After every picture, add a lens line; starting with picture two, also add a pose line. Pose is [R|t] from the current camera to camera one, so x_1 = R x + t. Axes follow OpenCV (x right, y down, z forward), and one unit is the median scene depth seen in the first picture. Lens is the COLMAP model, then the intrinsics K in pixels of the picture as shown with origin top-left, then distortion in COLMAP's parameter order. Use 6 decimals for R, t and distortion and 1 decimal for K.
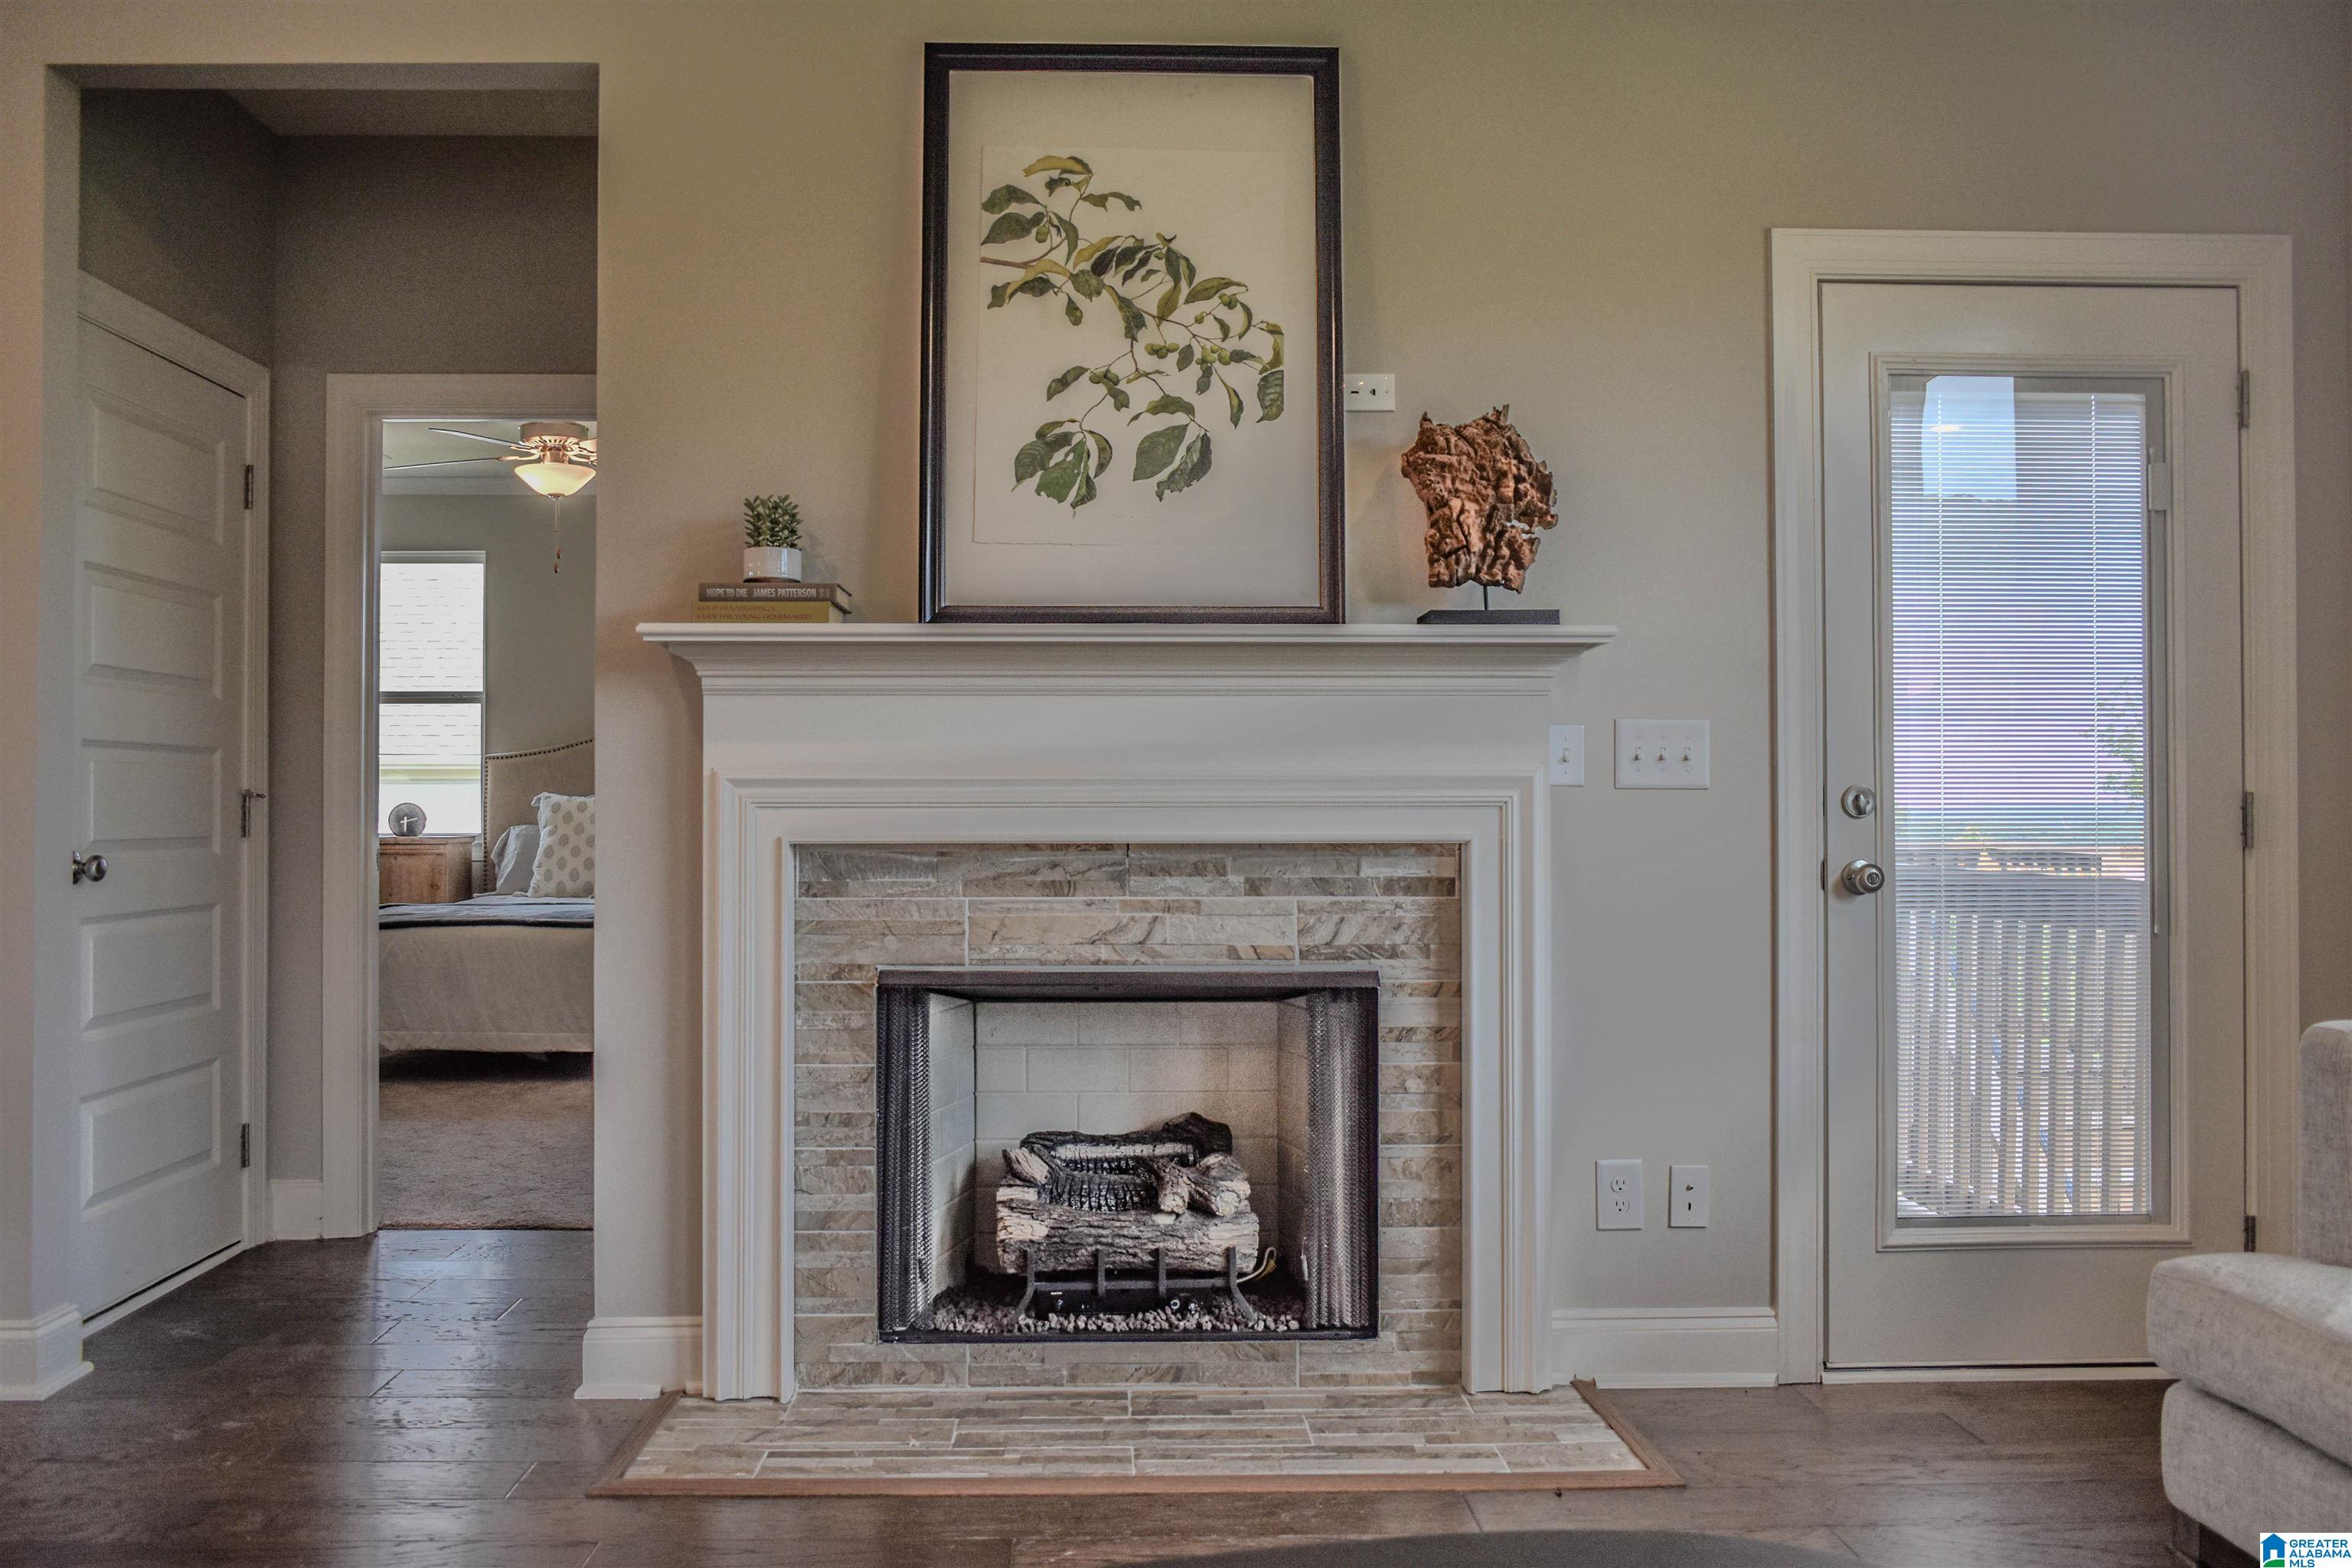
lens RADIAL K [[1822.1, 0, 1163.8], [0, 1822.1, 788.9], [0, 0, 1]] dist [-0.023113, 0.001360]
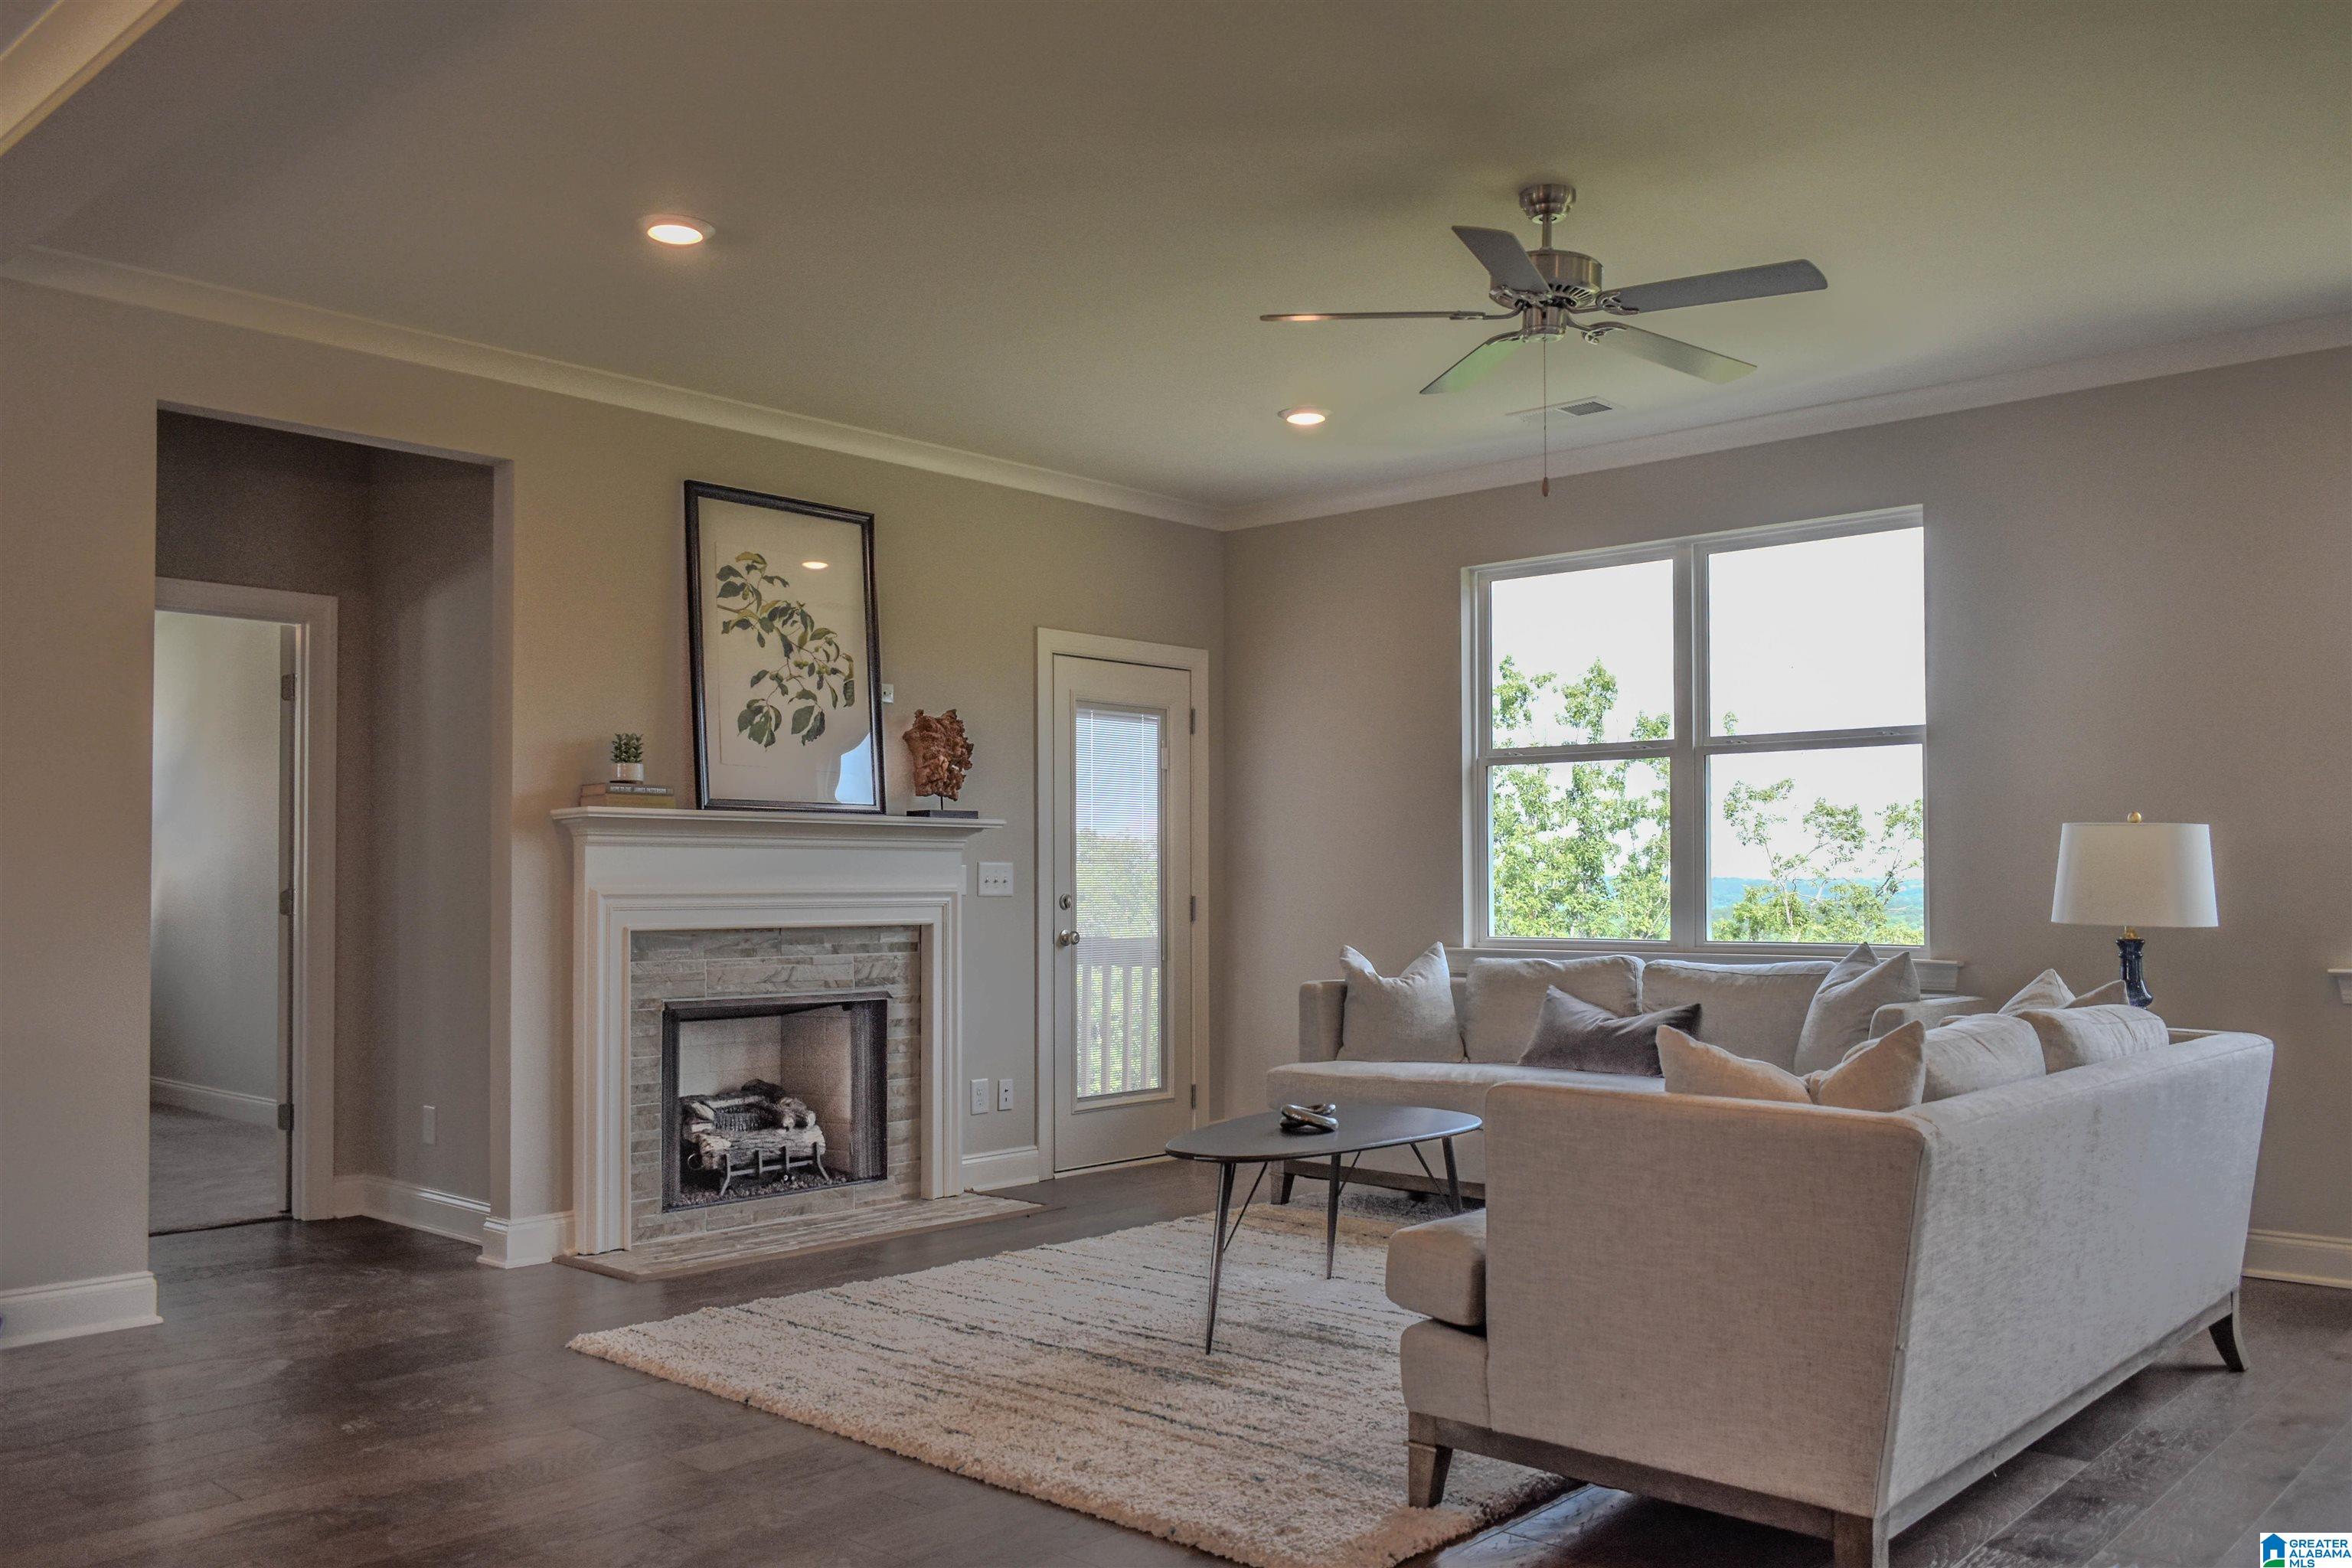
lens RADIAL K [[1876.5, 0, 1168.6], [0, 1876.5, 842.9], [0, 0, 1]] dist [-0.015496, -0.001929]
pose [[0.697266, 0.014616, 0.716664, -1.119671], [-0.007333, 0.999885, -0.013259, -0.034286], [-0.716775, 0.003990, 0.697293, -0.620172]]
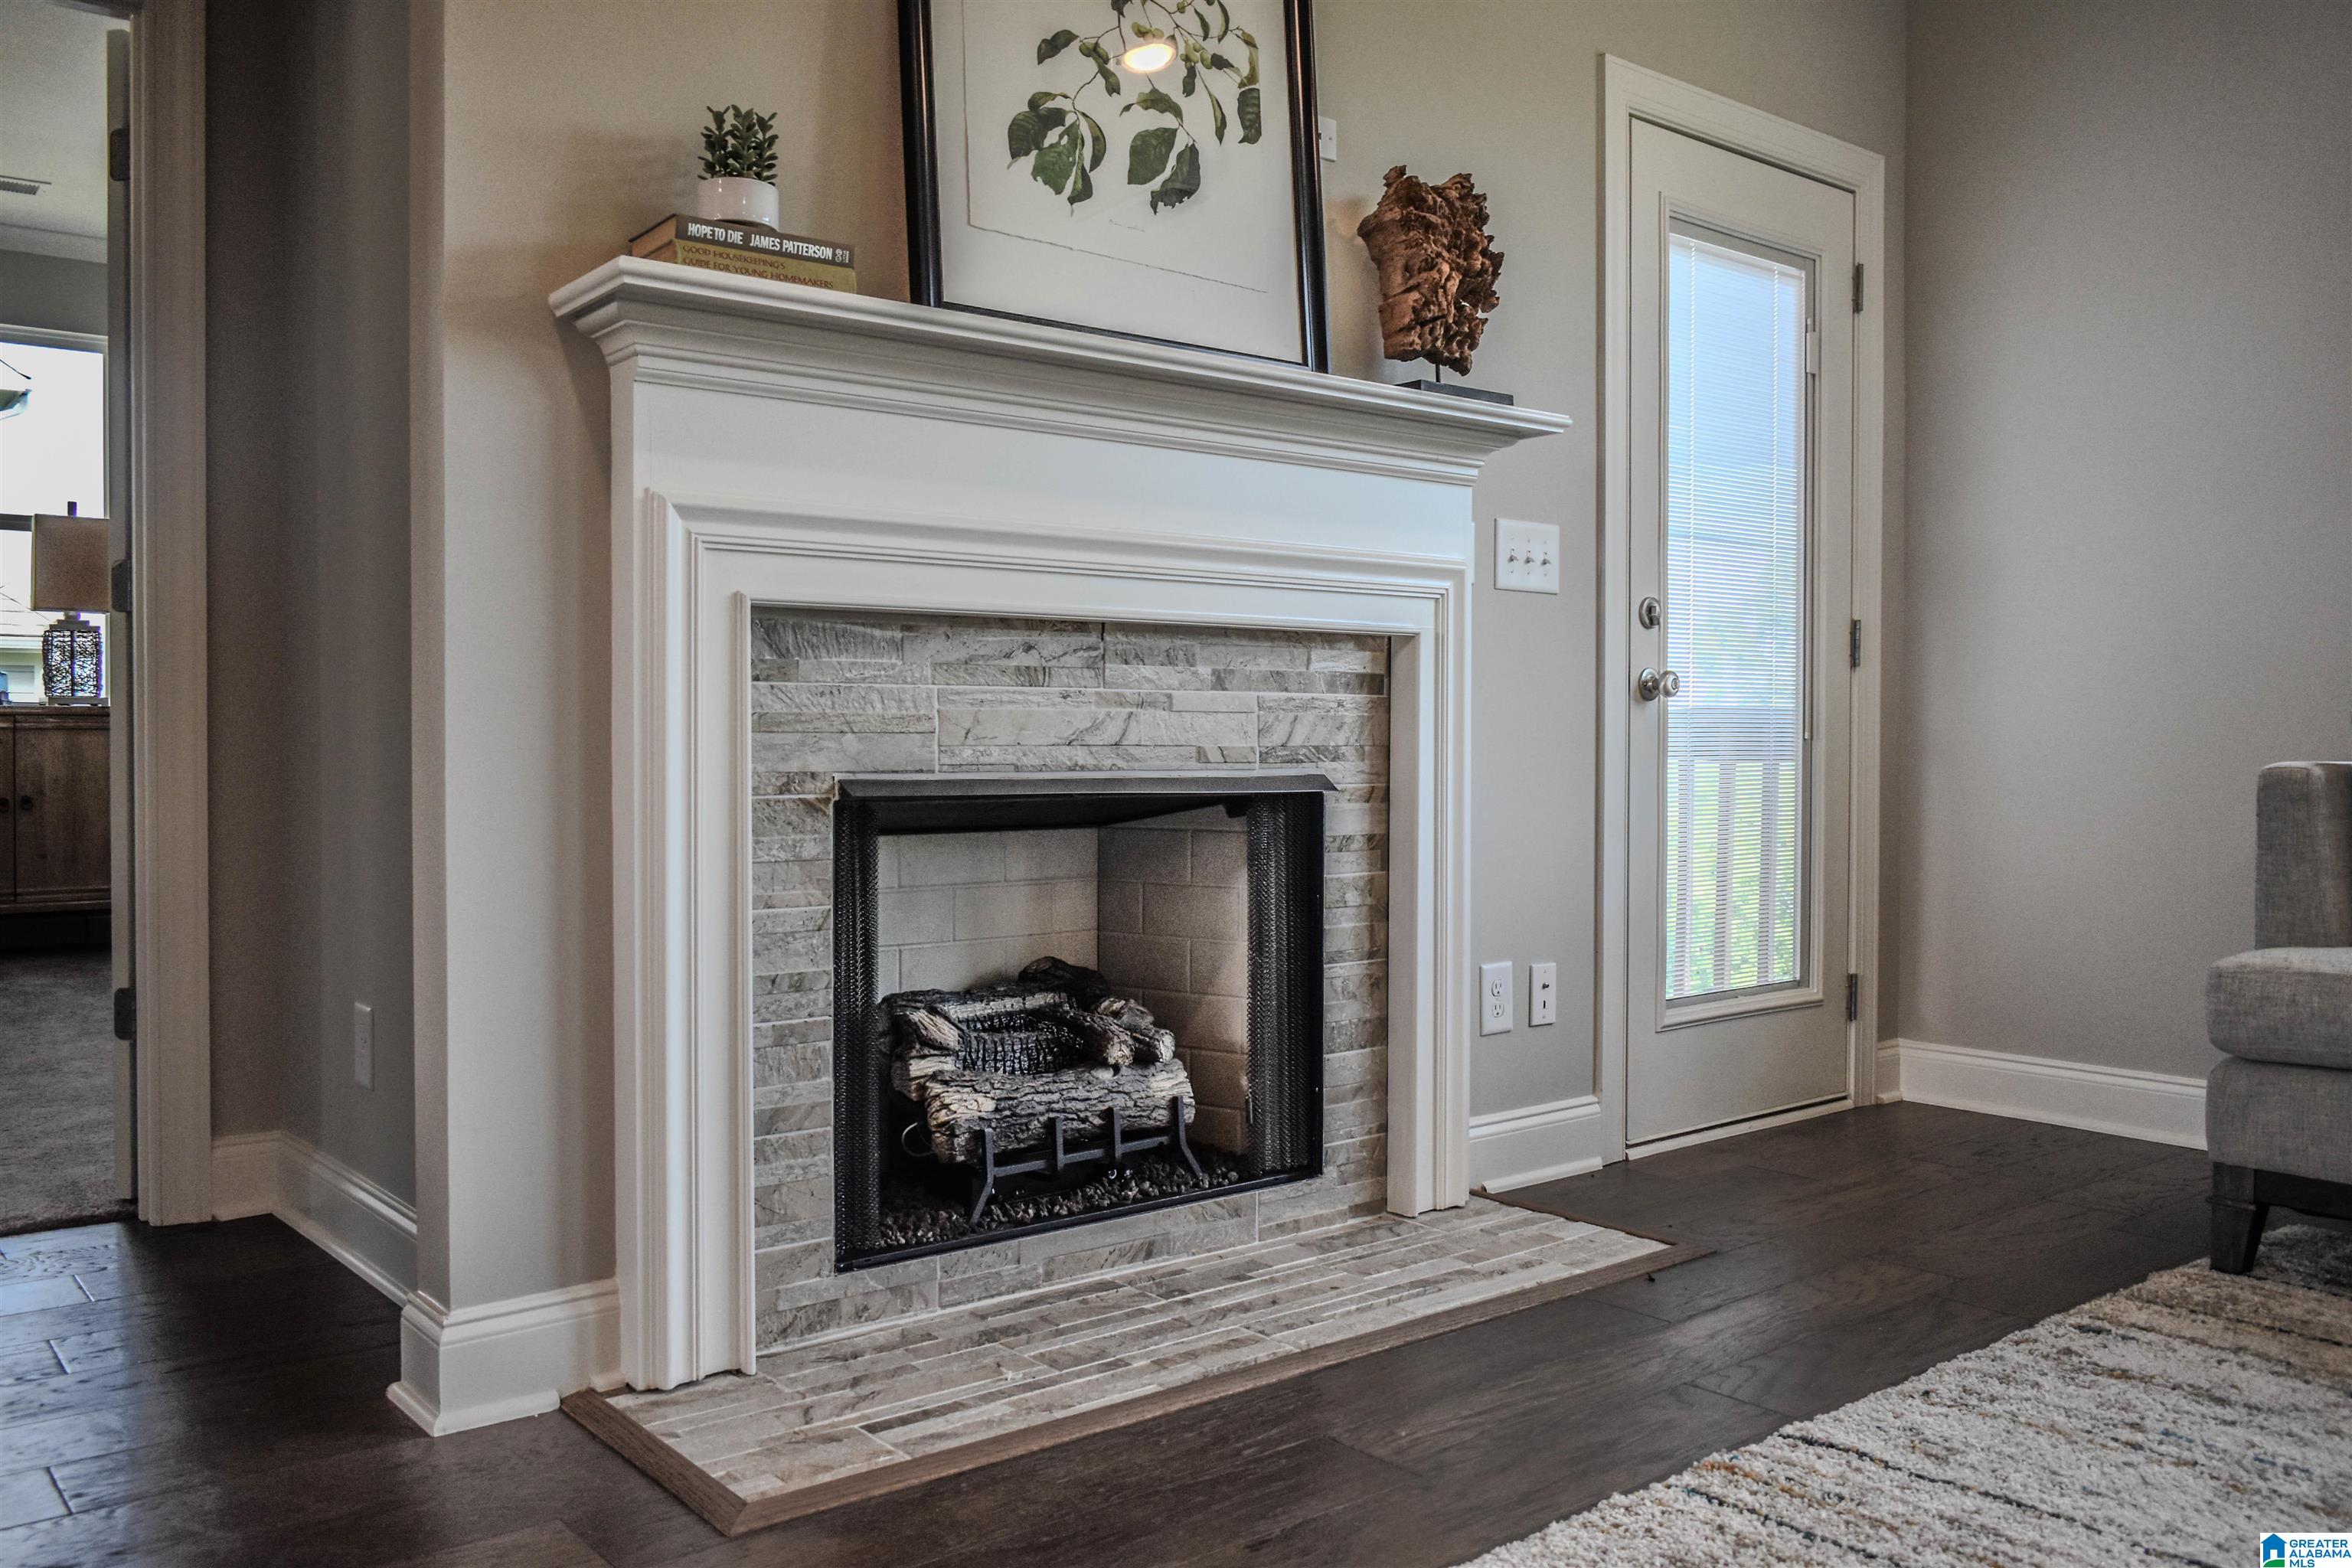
lens RADIAL K [[1856.8, 0, 1176.2], [0, 1856.8, 764.2], [0, 0, 1]] dist [-0.020263, -0.001758]
pose [[0.793360, -0.006972, 0.608712, -0.509852], [-0.010626, 0.999623, 0.025298, 0.072280], [-0.608659, -0.026539, 0.792988, 0.309107]]
